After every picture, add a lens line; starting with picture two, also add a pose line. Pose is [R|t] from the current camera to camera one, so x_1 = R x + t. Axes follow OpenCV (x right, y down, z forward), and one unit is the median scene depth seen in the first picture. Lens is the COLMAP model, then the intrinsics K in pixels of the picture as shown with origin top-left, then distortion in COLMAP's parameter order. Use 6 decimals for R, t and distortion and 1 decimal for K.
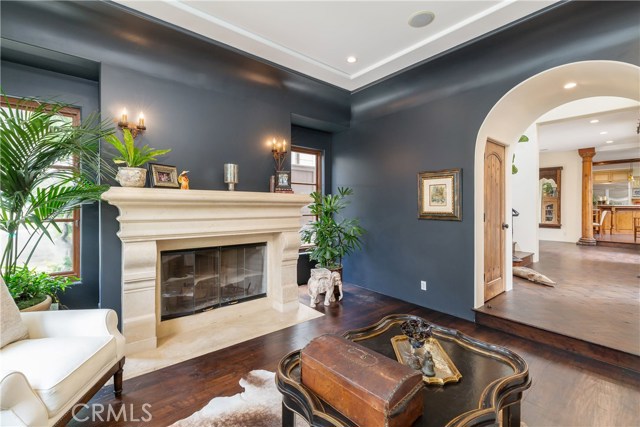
lens RADIAL K [[290.4, 0, 319.7], [0, 290.4, 206.8], [0, 0, 1]] dist [0.002380, 0.000524]
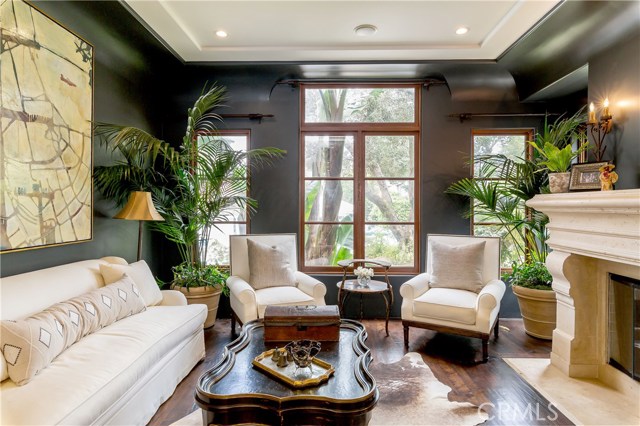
lens RADIAL K [[370.0, 0, 320.1], [0, 370.0, 210.7], [0, 0, 1]] dist [0.000112, 0.000003]
pose [[-0.682293, 0.001569, -0.731077, 0.741323], [-0.005178, 0.999962, 0.006978, -0.014628], [0.731061, 0.008546, -0.682259, 1.183163]]
